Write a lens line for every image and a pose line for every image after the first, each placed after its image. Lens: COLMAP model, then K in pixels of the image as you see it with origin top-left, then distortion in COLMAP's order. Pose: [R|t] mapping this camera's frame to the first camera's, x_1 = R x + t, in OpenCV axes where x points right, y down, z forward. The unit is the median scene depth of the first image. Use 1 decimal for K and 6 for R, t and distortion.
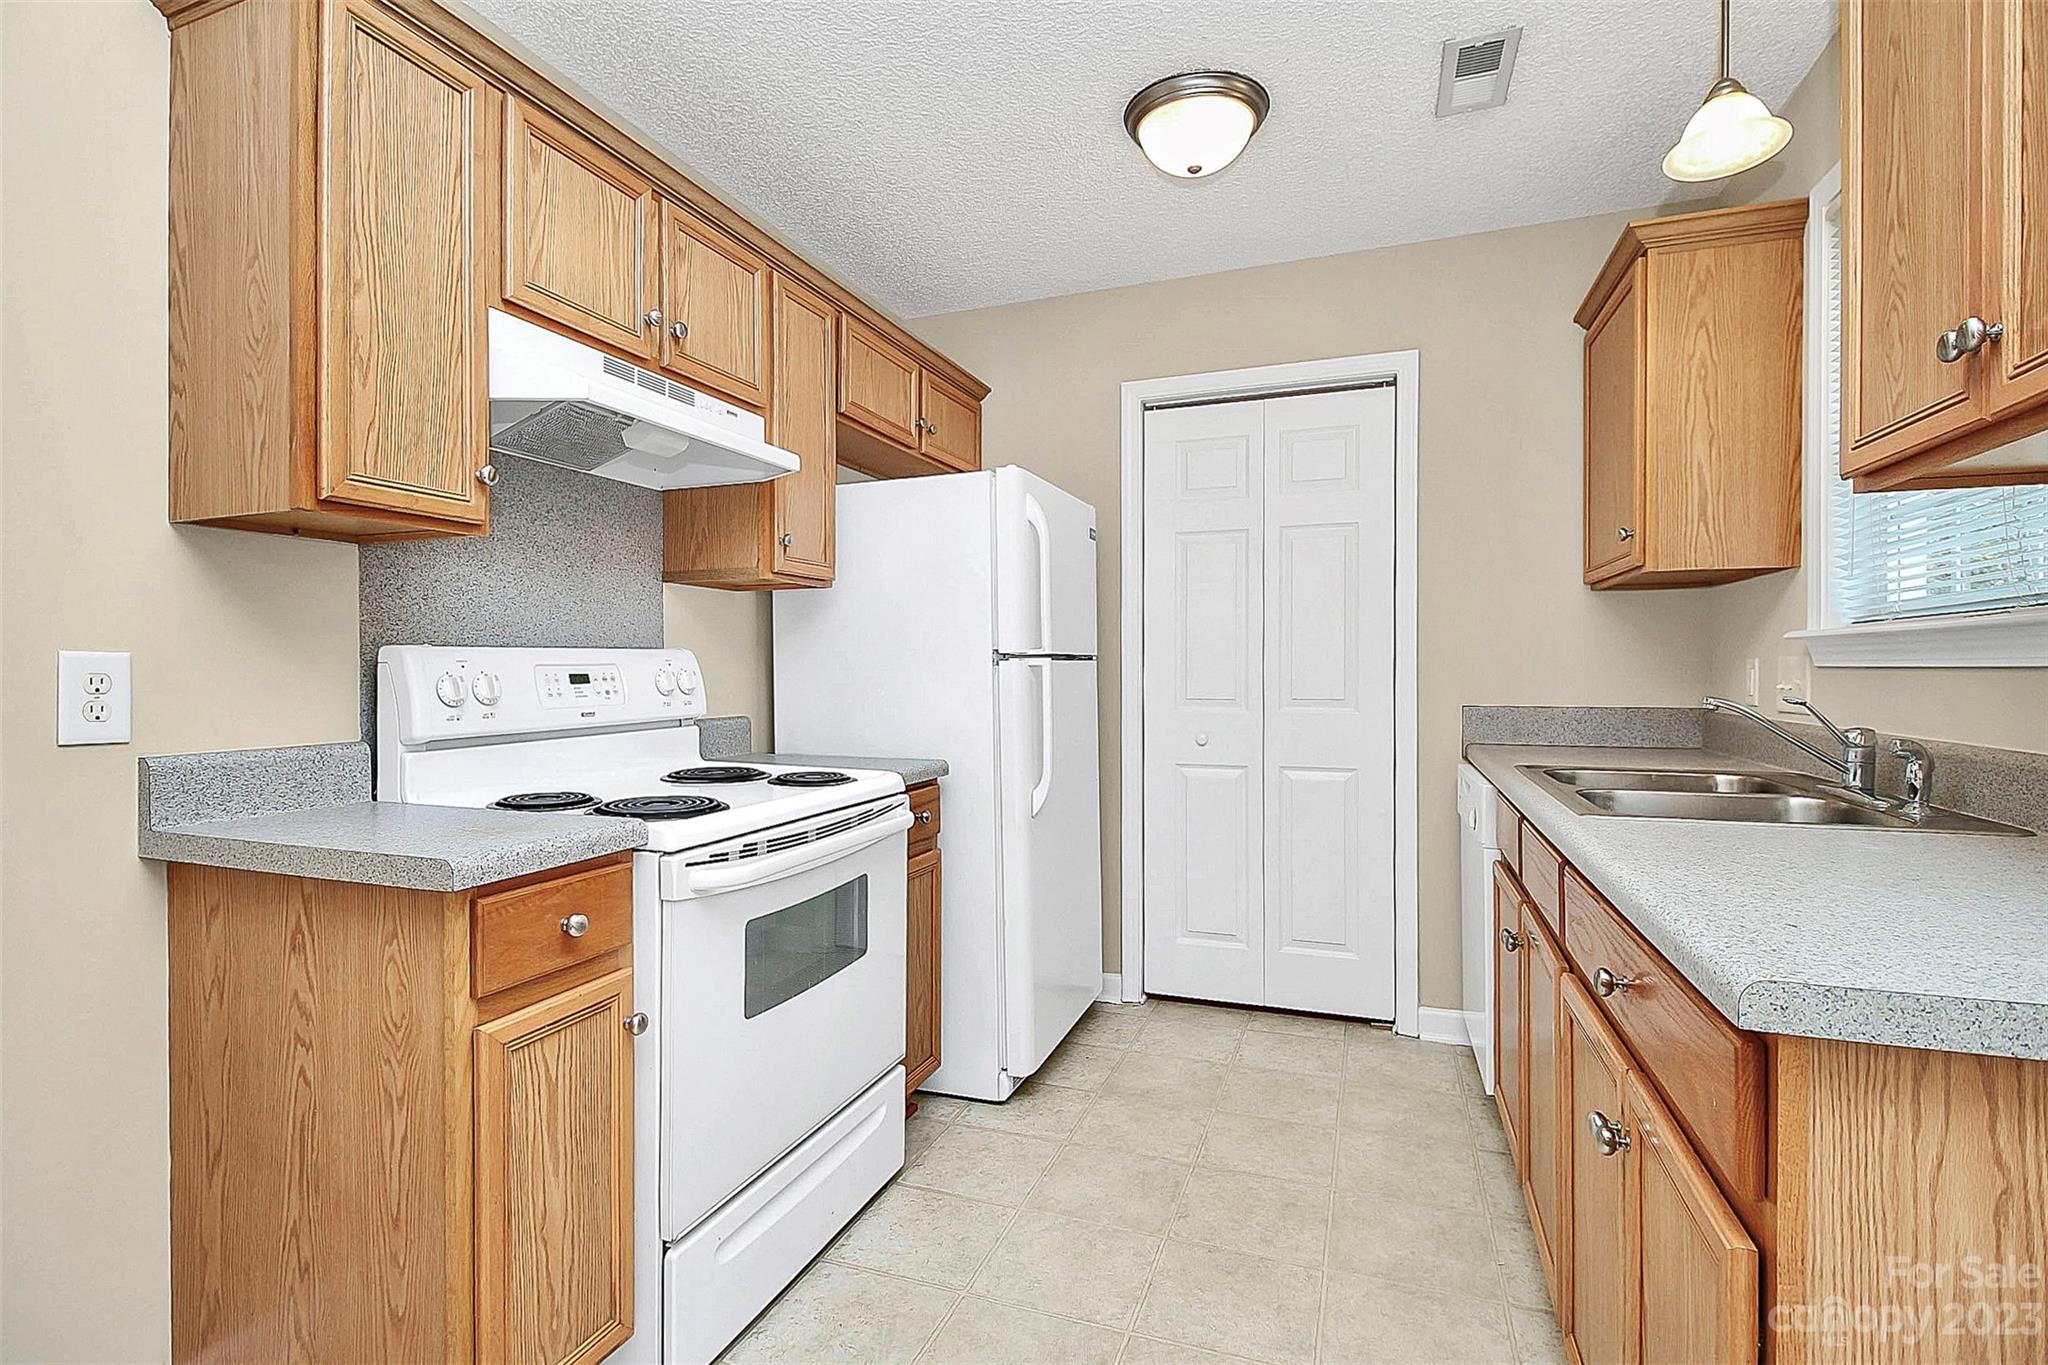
lens RADIAL K [[967.5, 0, 1003.1], [0, 967.5, 677.1], [0, 0, 1]] dist [-0.002538, -0.014111]
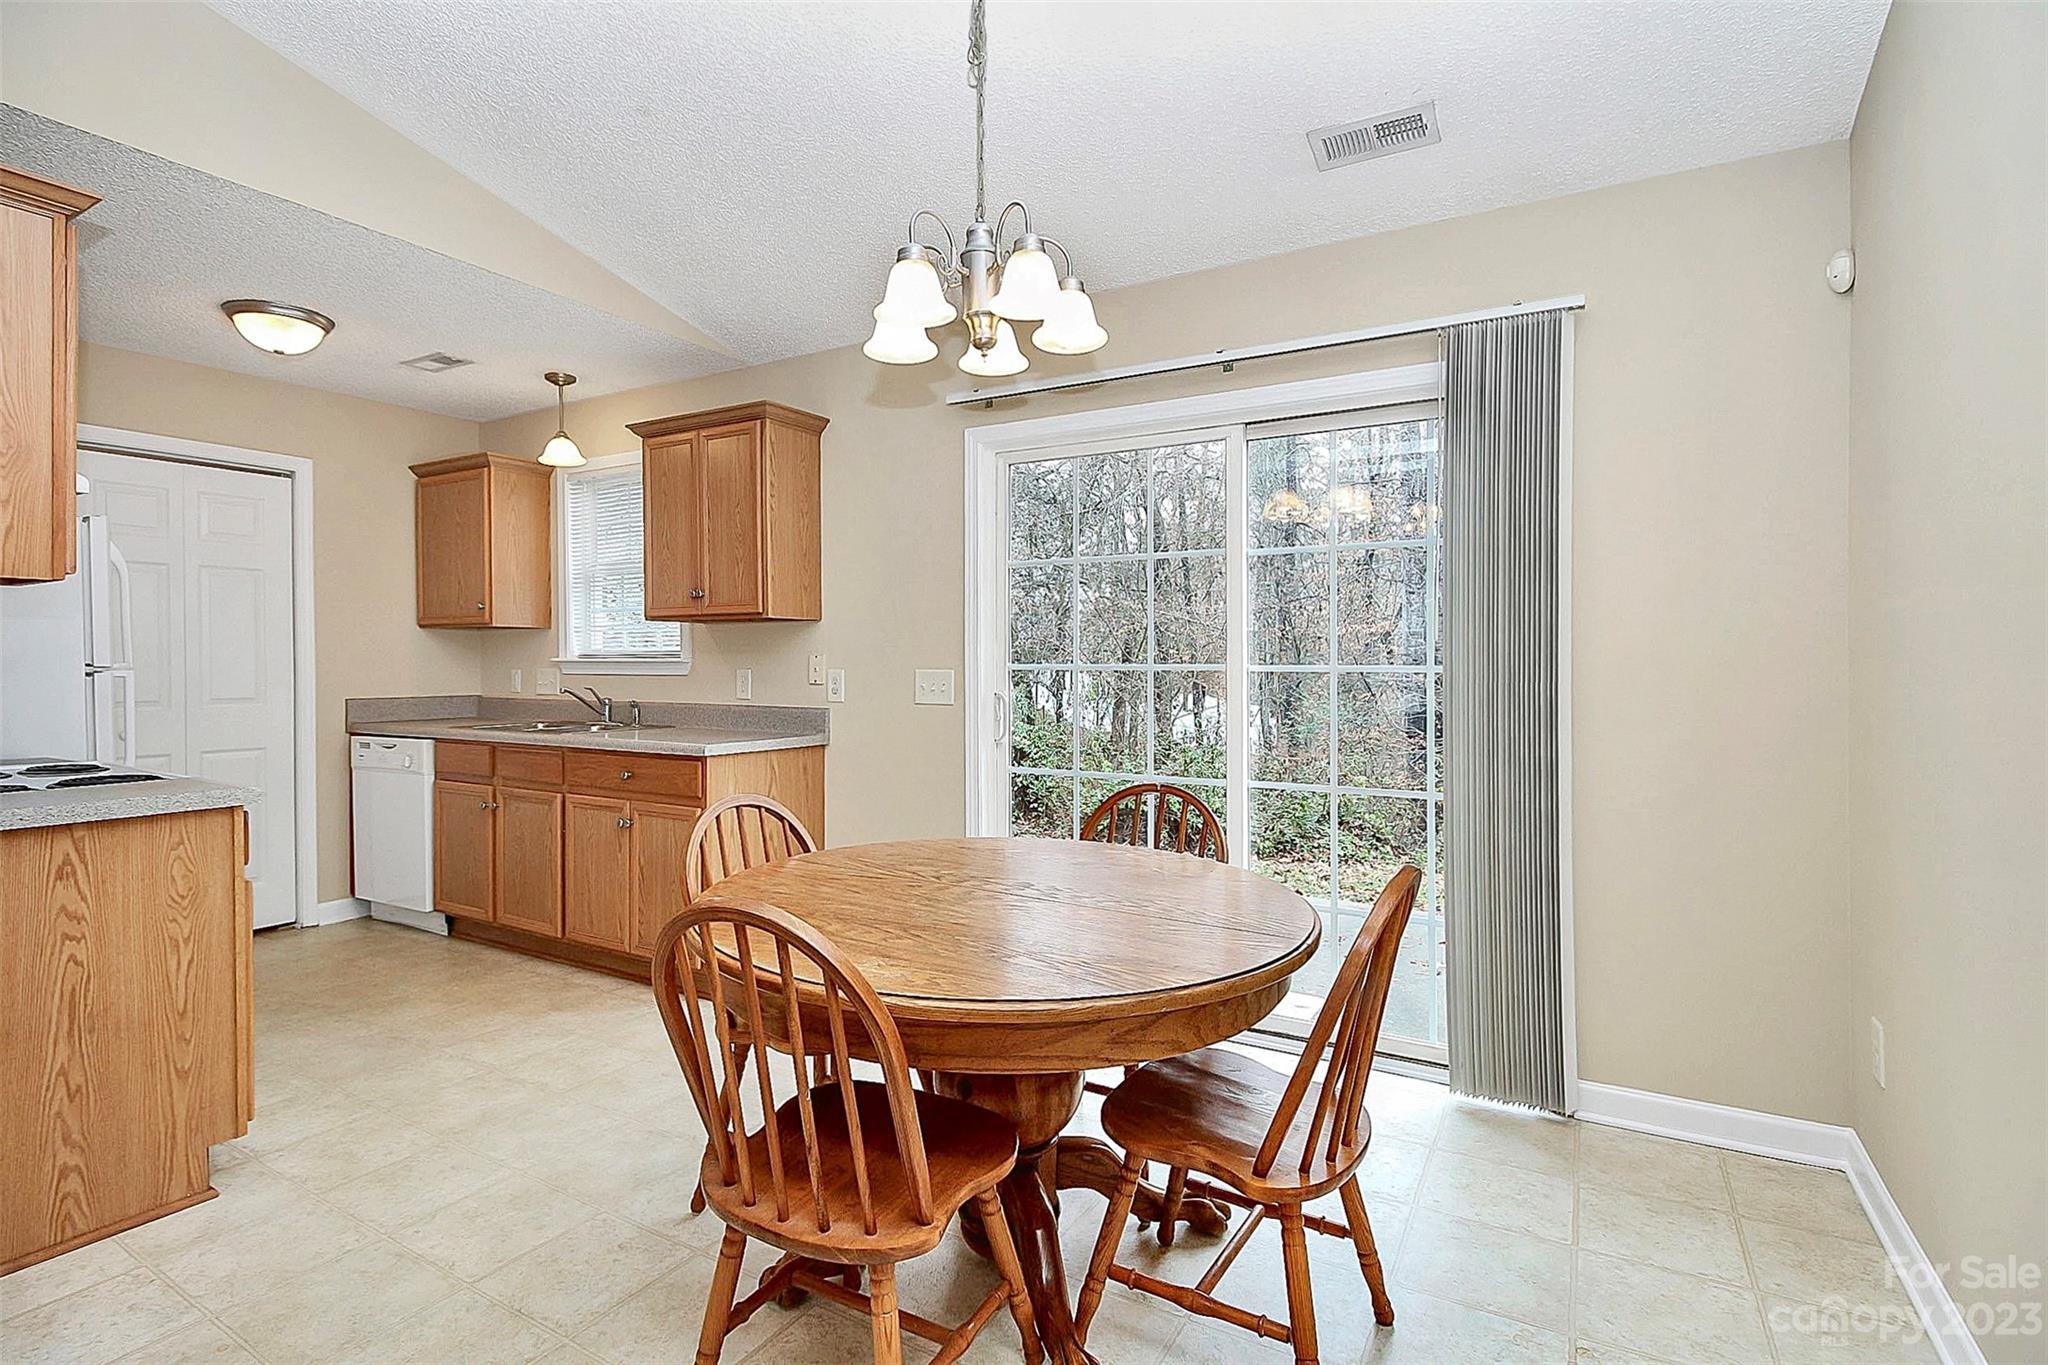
lens RADIAL K [[967.5, 0, 1033.3], [0, 967.5, 680.6], [0, 0, 1]] dist [-0.002538, -0.014111]
pose [[0.148174, -0.014981, 0.988848, -1.208046], [0.007014, 0.999876, 0.014097, -0.018706], [-0.988936, 0.004847, 0.148261, -0.431077]]
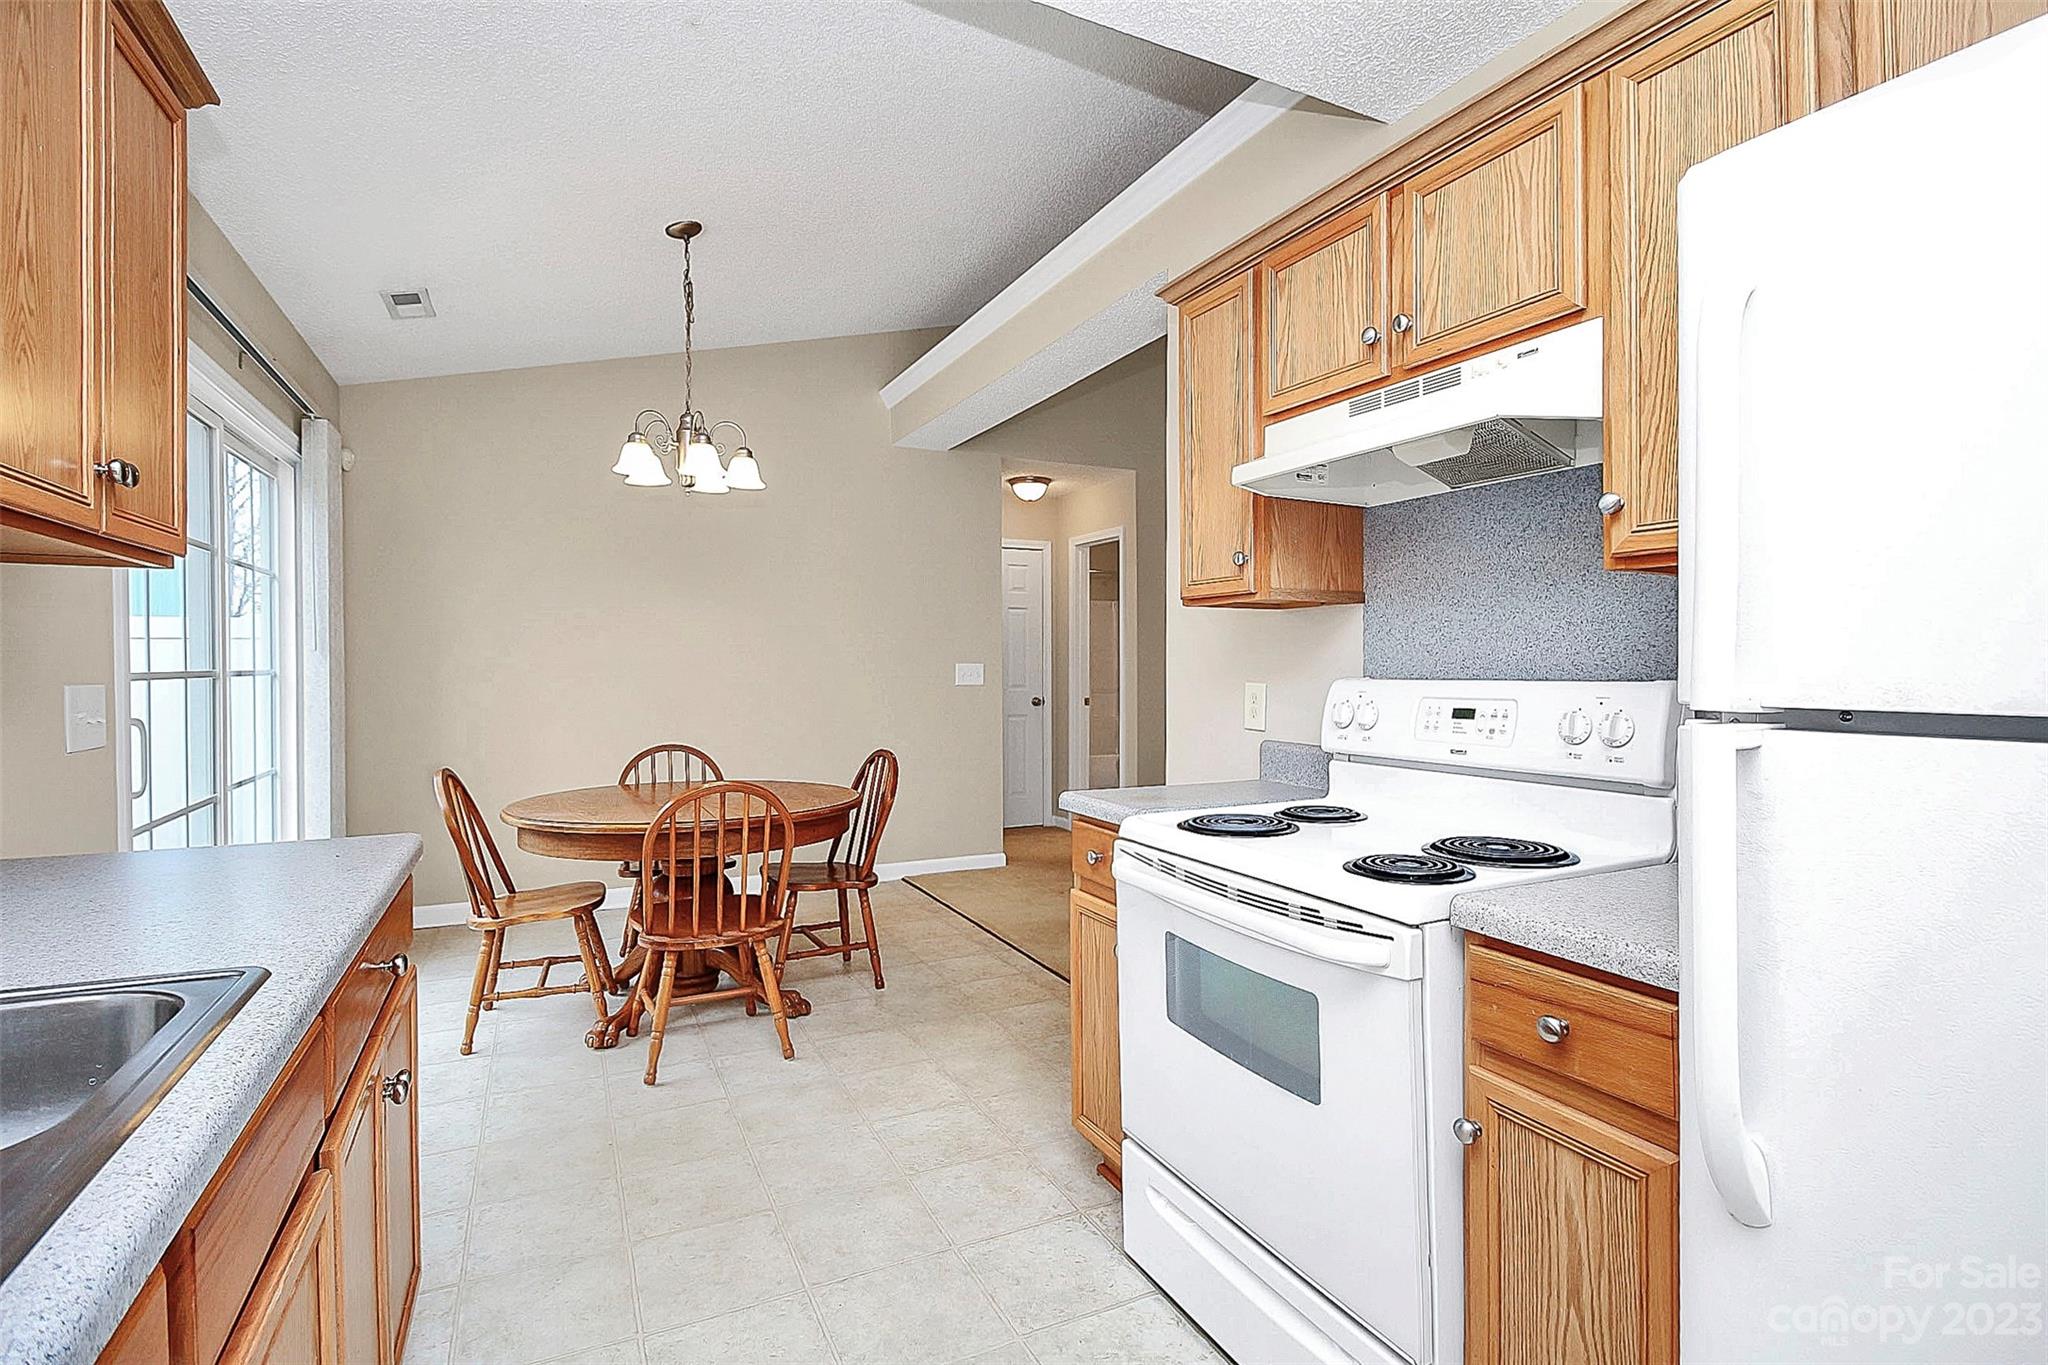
lens RADIAL K [[967.5, 0, 1035.8], [0, 967.5, 669.1], [0, 0, 1]] dist [-0.002538, -0.014111]
pose [[-0.667106, 0.003576, -0.744954, 0.509319], [-0.007767, 0.999901, 0.011755, -0.046659], [0.744922, 0.013628, -0.667012, 1.246062]]
